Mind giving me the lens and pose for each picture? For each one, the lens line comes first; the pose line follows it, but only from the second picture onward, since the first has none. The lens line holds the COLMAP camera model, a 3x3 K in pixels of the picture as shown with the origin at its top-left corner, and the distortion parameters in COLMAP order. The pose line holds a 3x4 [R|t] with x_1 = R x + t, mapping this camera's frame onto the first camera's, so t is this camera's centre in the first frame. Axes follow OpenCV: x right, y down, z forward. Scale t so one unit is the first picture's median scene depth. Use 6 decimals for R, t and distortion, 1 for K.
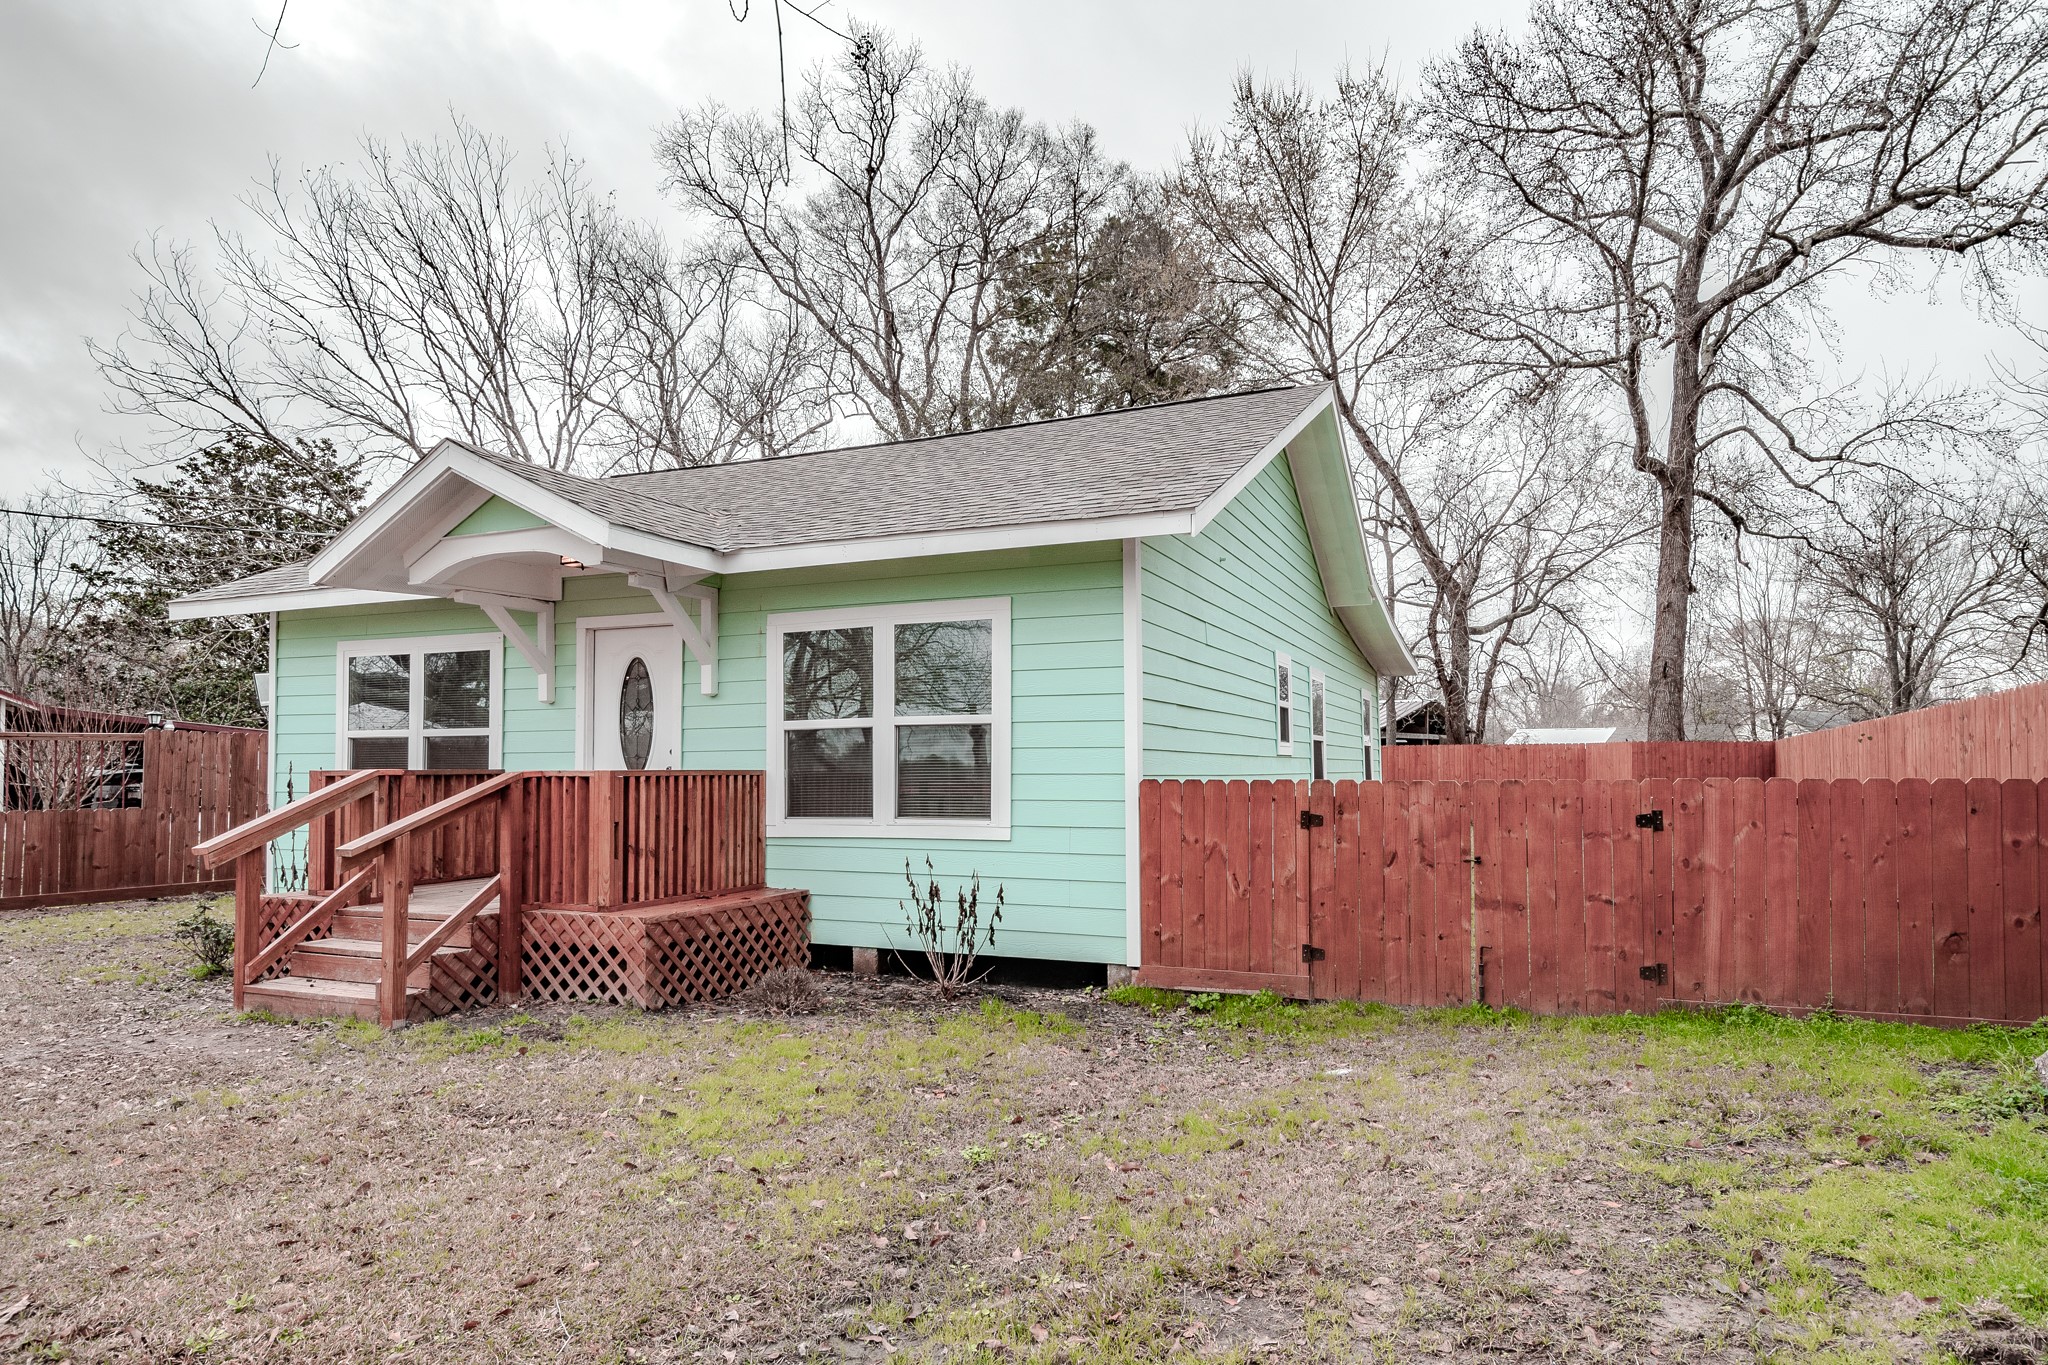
lens RADIAL K [[1144.8, 0, 1067.3], [0, 1144.8, 725.2], [0, 0, 1]] dist [0.029588, -0.042210]
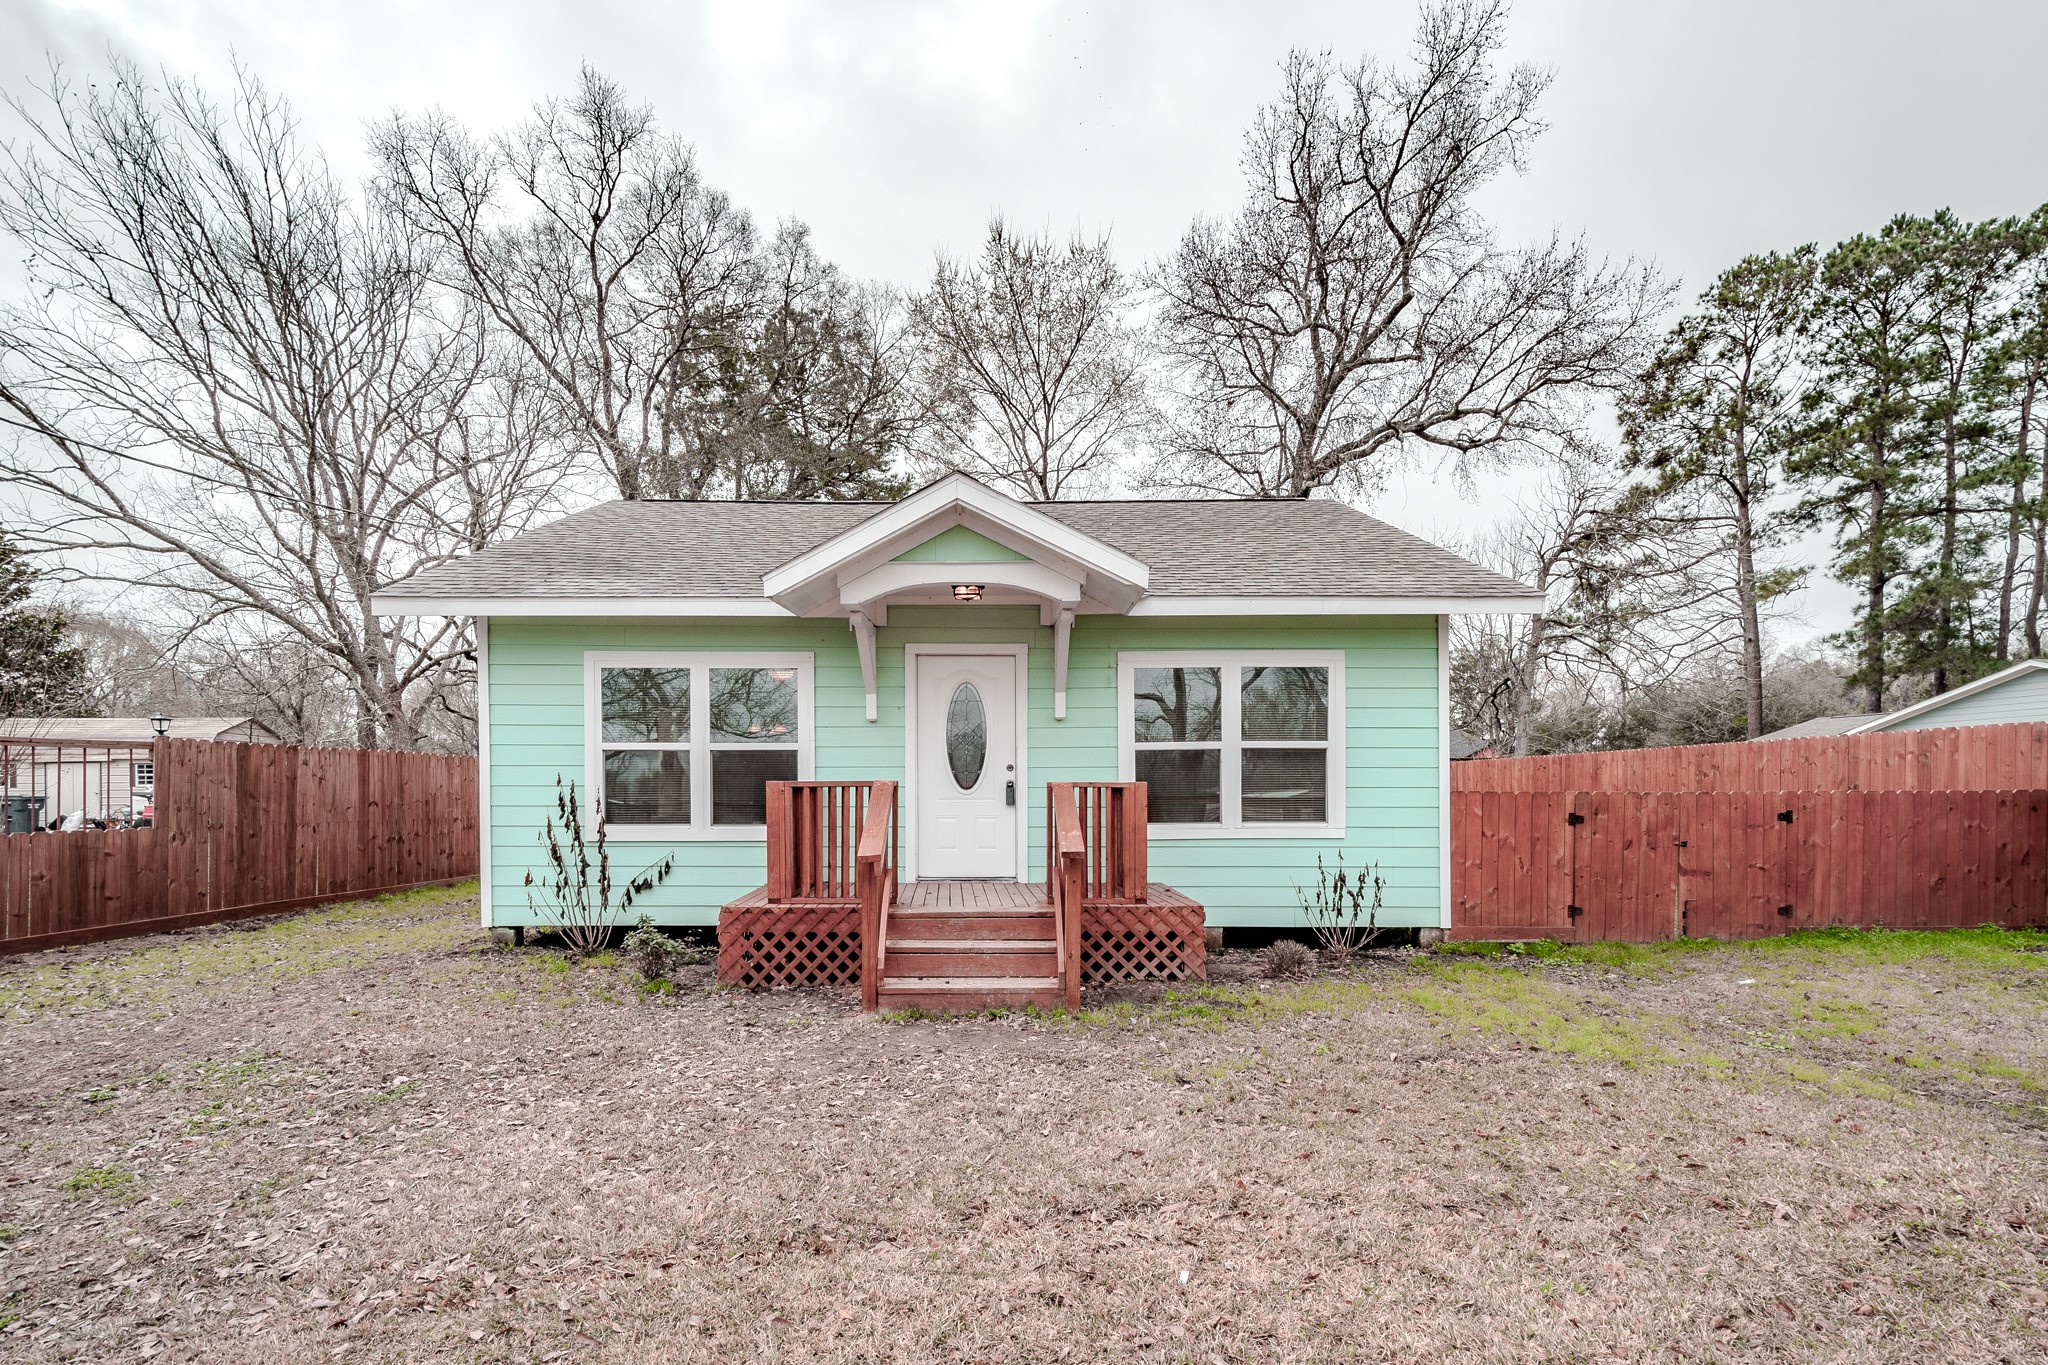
lens RADIAL K [[958.6, 0, 998.1], [0, 958.6, 791.1], [0, 0, 1]] dist [0.010233, -0.000723]
pose [[0.921294, 0.002805, 0.388856, -0.701584], [-0.017090, 0.999300, 0.033282, 0.014200], [-0.388490, -0.037308, 0.920697, 0.125526]]
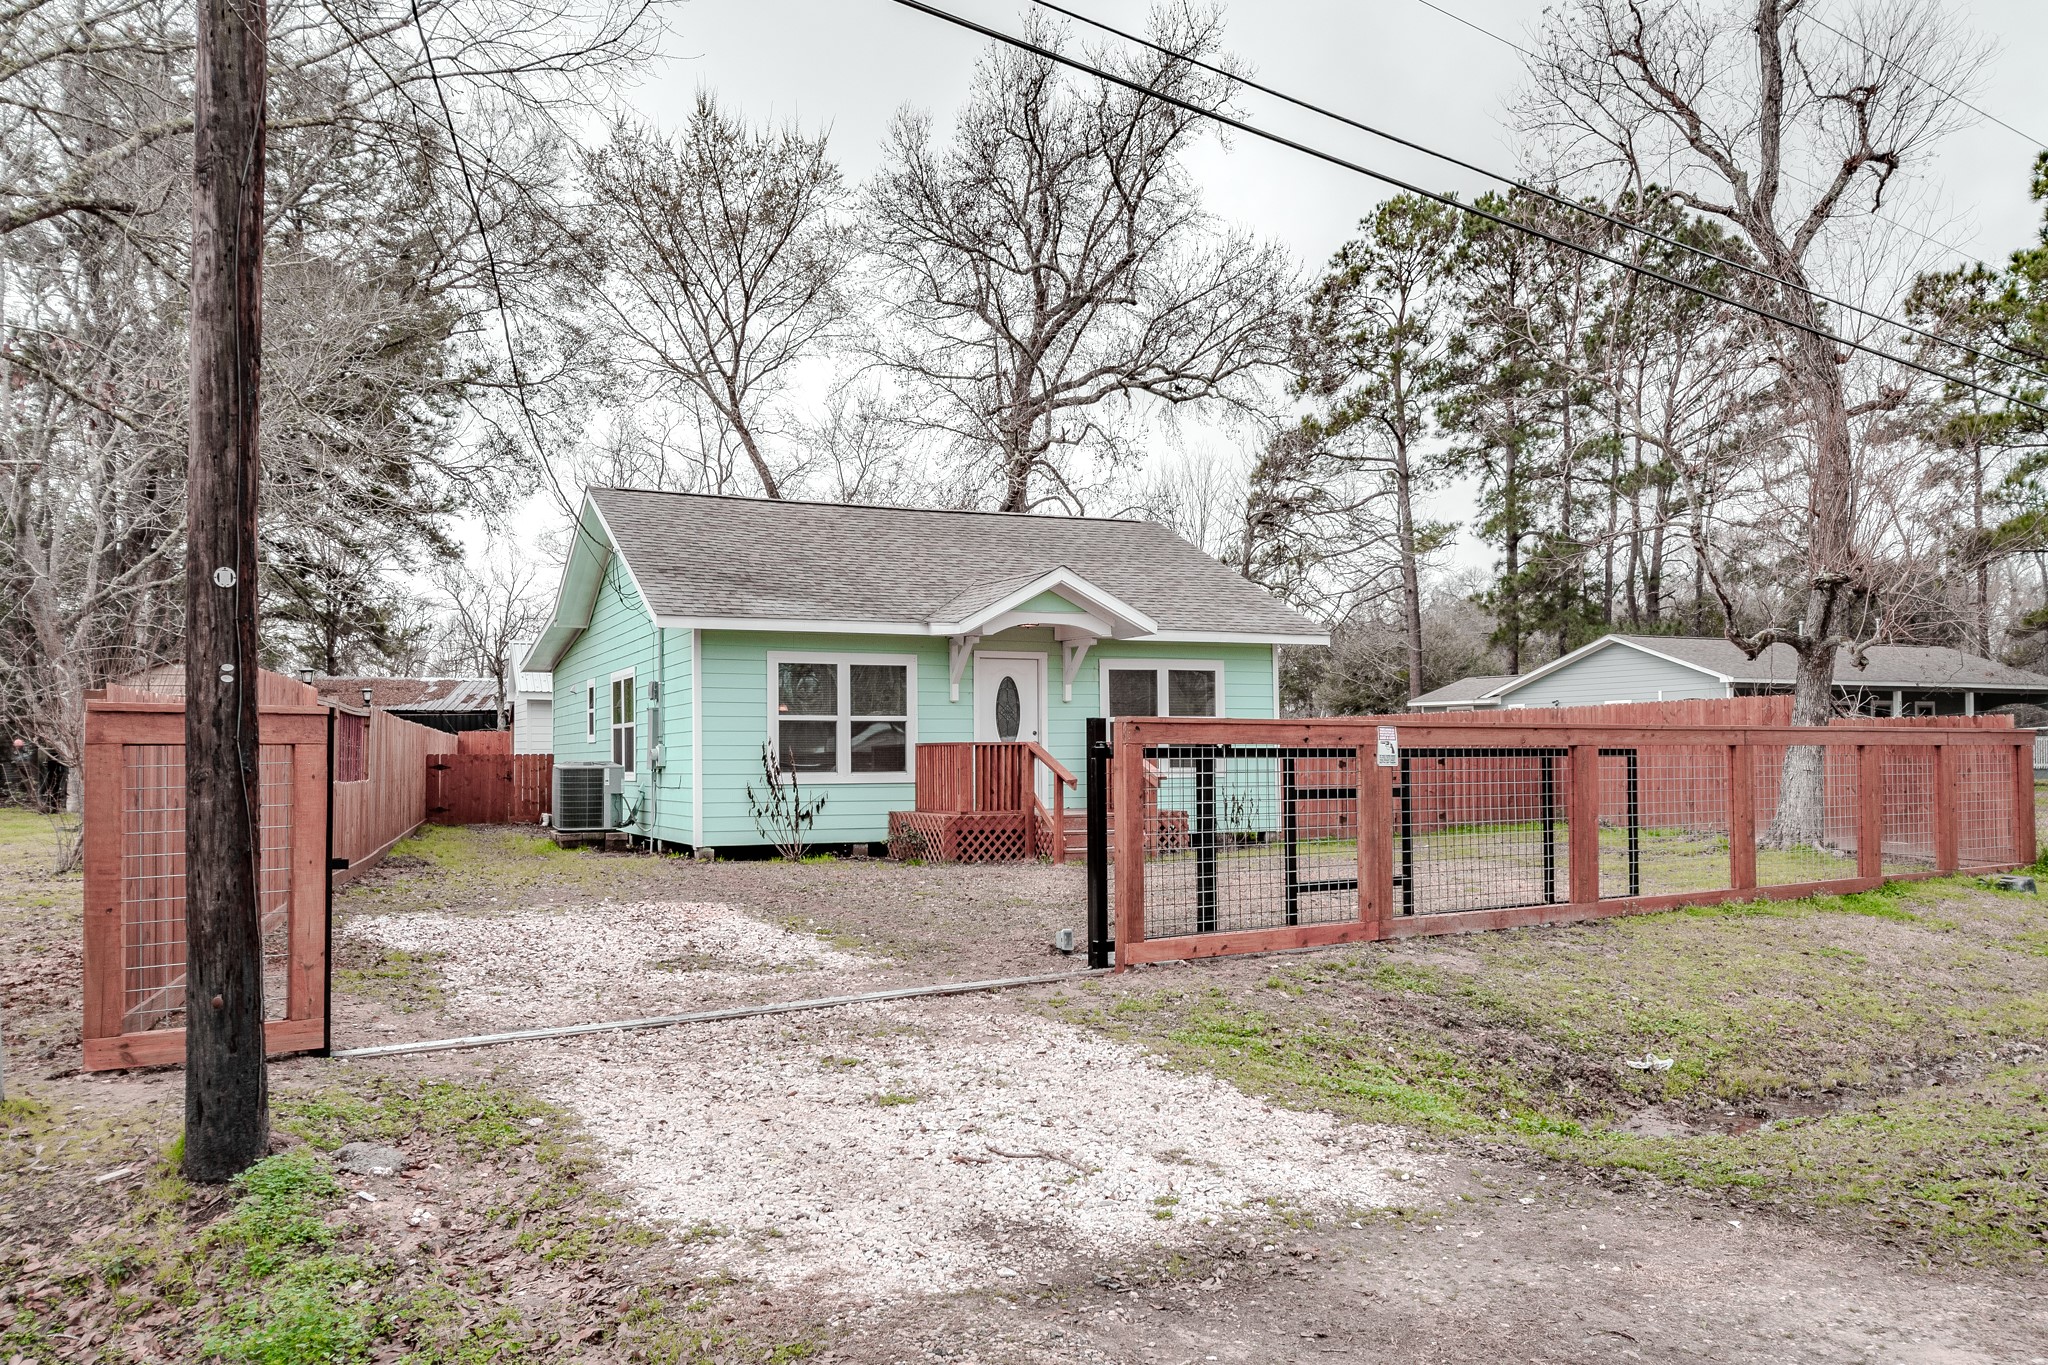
lens RADIAL K [[1573.9, 0, 1024.0], [0, 1573.9, 682.5], [0, 0, 1]] dist [-0.000732, -0.001865]
pose [[0.679287, 0.033505, 0.733107, -2.024619], [-0.024423, 0.999436, -0.023047, 0.002074], [-0.733466, -0.002249, 0.679722, -0.574802]]
